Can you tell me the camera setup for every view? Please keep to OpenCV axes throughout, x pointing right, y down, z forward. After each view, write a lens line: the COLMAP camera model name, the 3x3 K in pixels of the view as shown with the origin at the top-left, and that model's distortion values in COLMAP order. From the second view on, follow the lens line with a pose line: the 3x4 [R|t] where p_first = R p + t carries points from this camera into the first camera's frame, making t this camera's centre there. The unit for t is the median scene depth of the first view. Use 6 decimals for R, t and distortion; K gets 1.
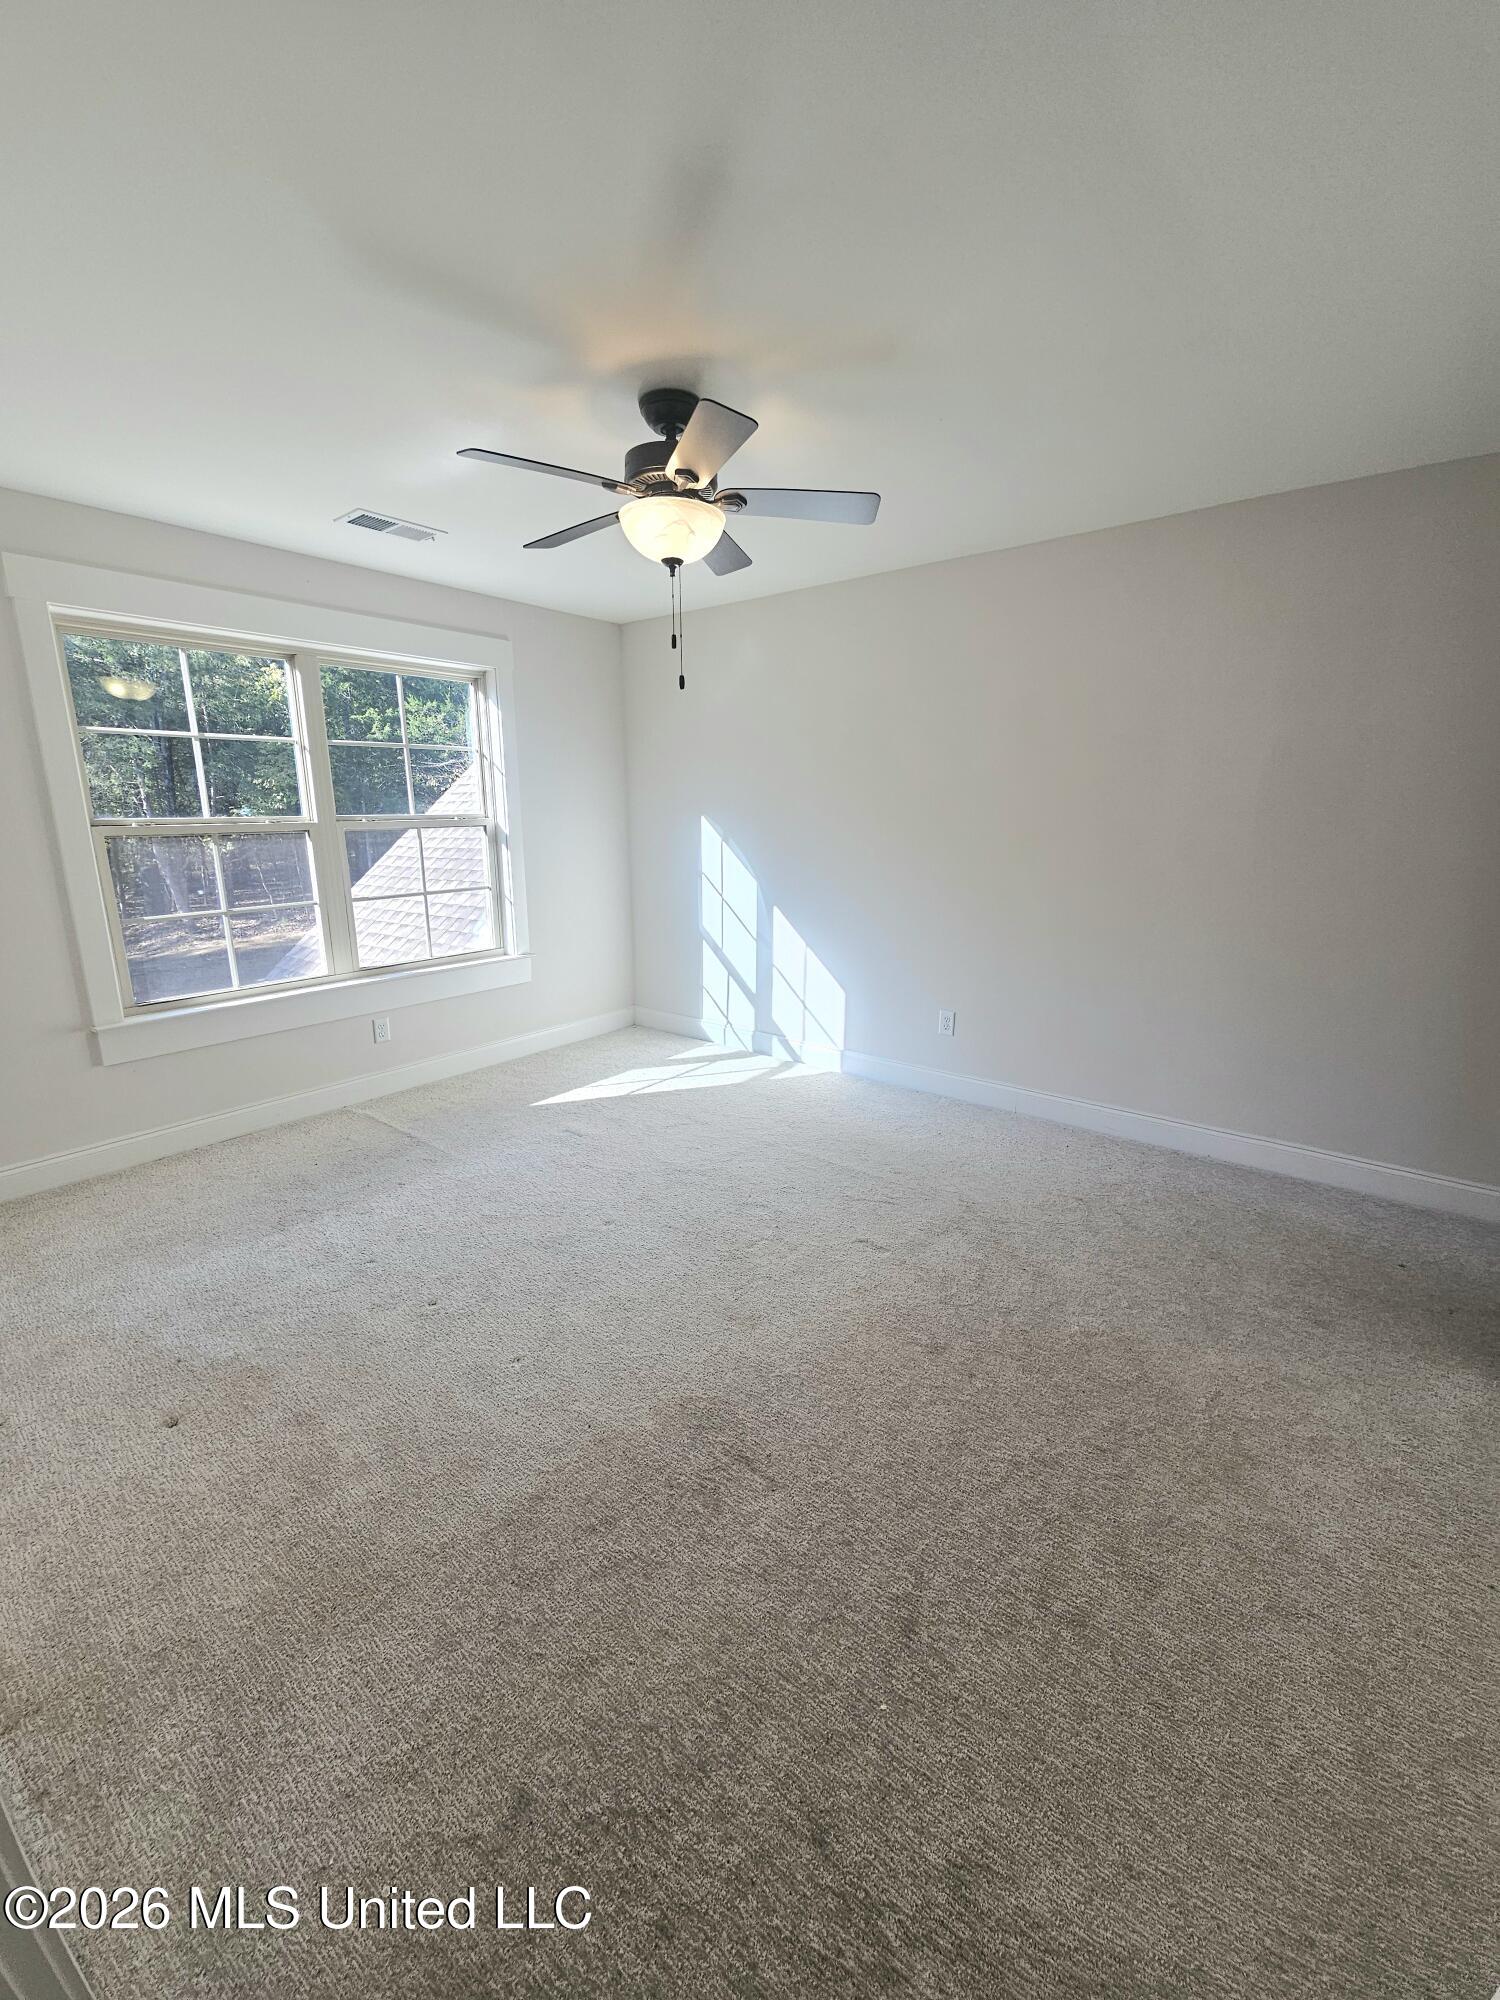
lens RADIAL K [[809.1, 0, 746.1], [0, 809.1, 998.0], [0, 0, 1]] dist [0.004363, -0.004813]
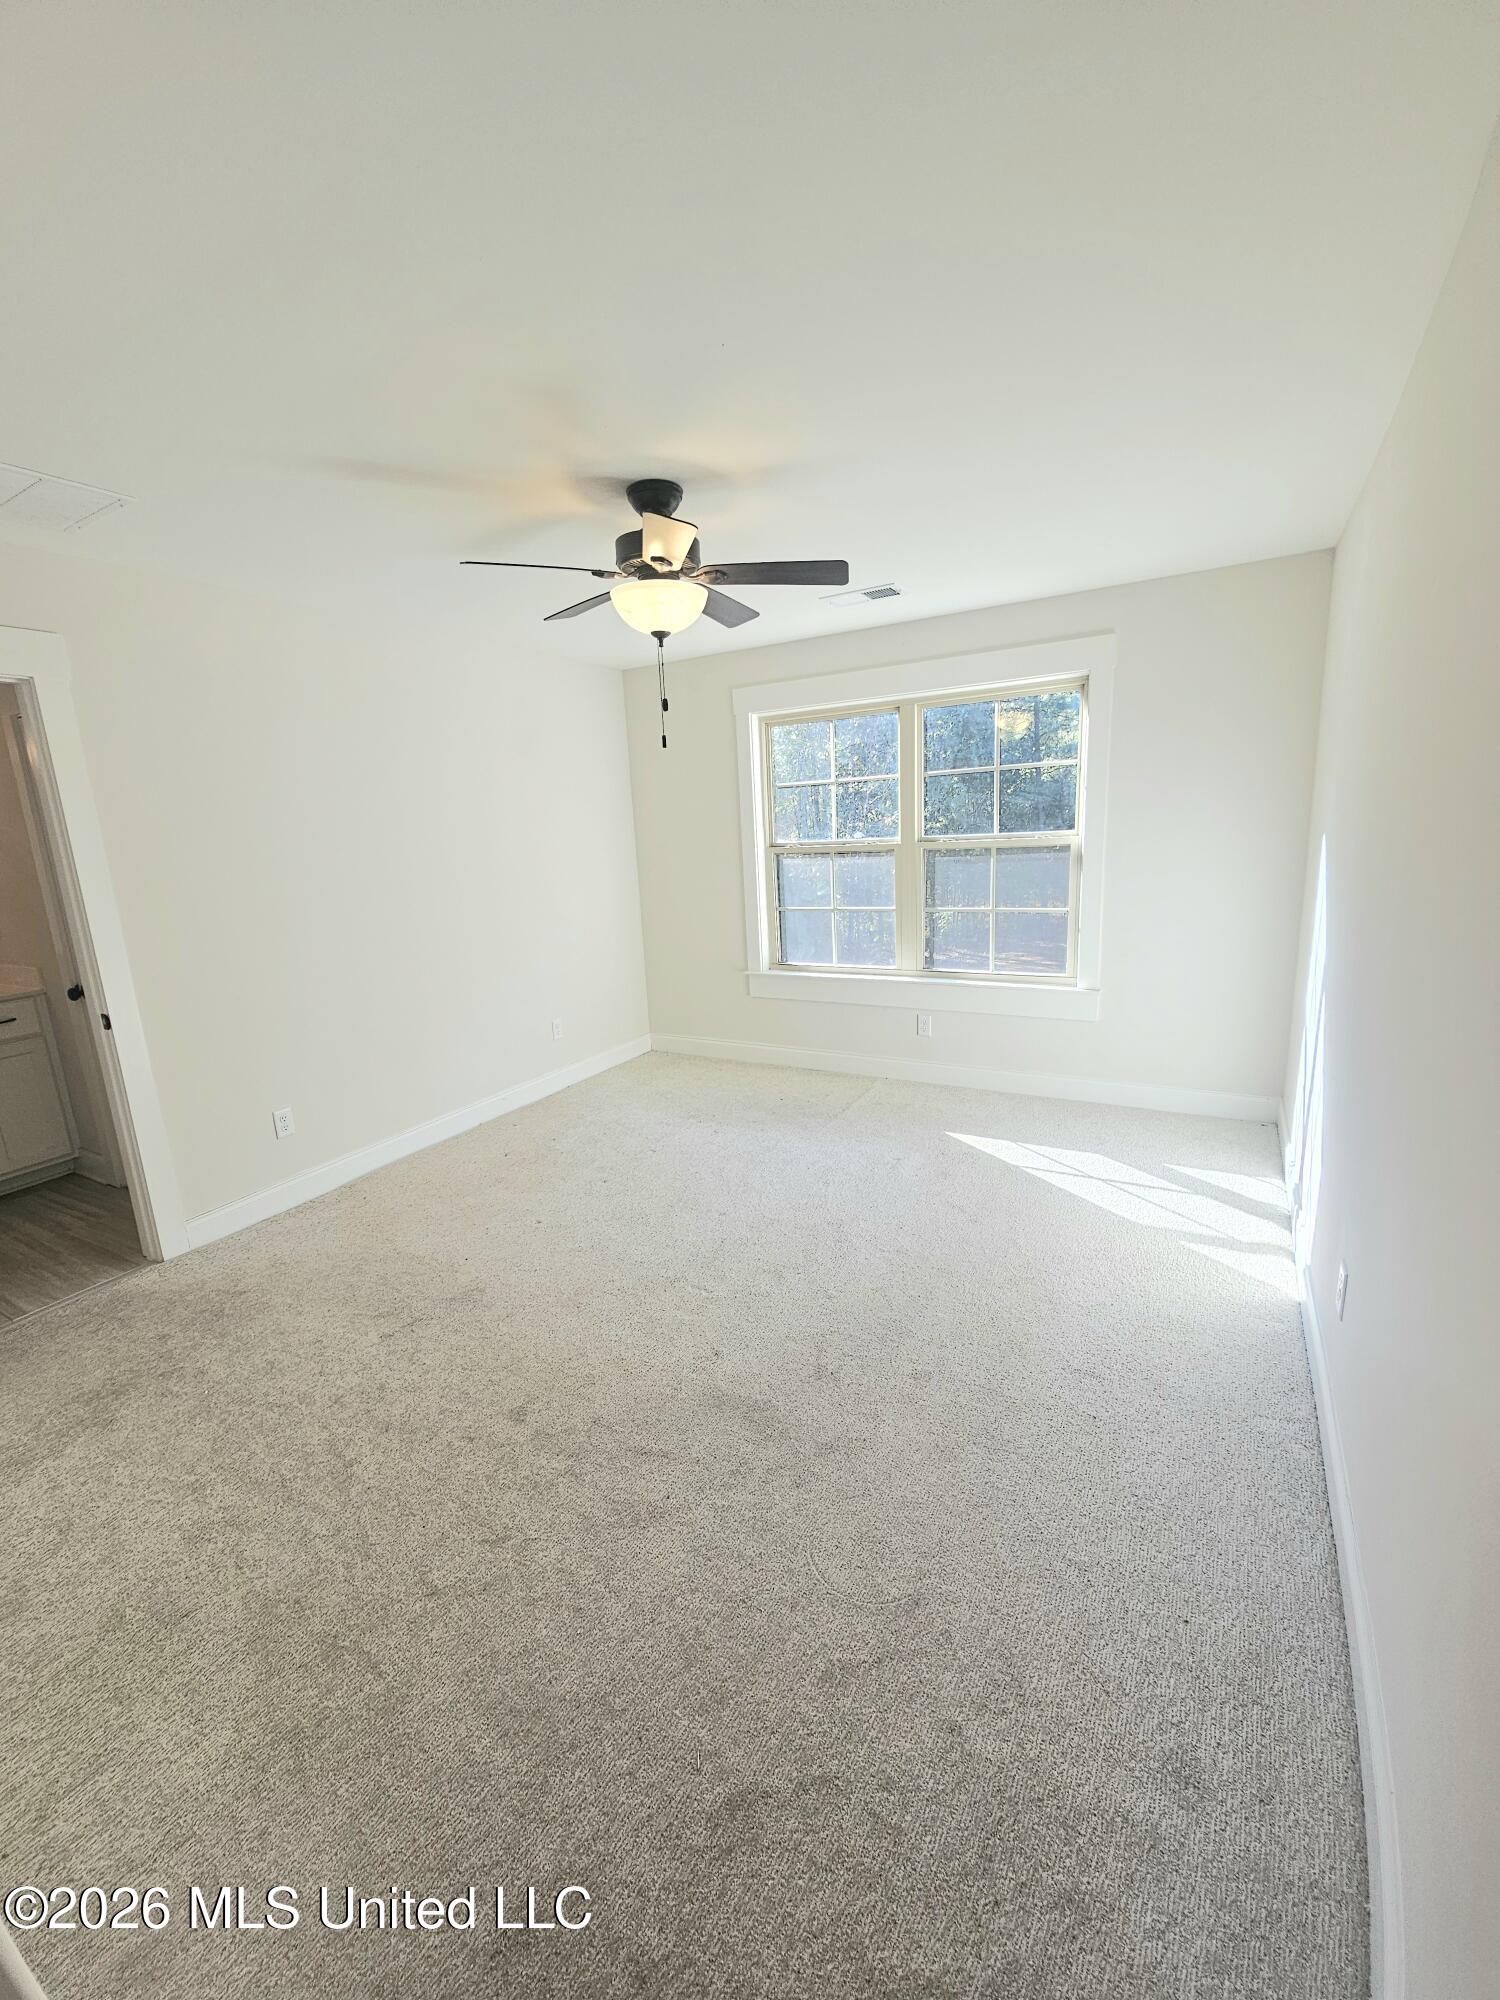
lens RADIAL K [[809.1, 0, 746.1], [0, 809.1, 998.0], [0, 0, 1]] dist [0.004363, -0.004813]
pose [[0.165259, 0.204060, -0.964909, 0.613863], [-0.183647, 0.967617, 0.173180, -0.152722], [0.969001, 0.148583, 0.197382, 0.544748]]
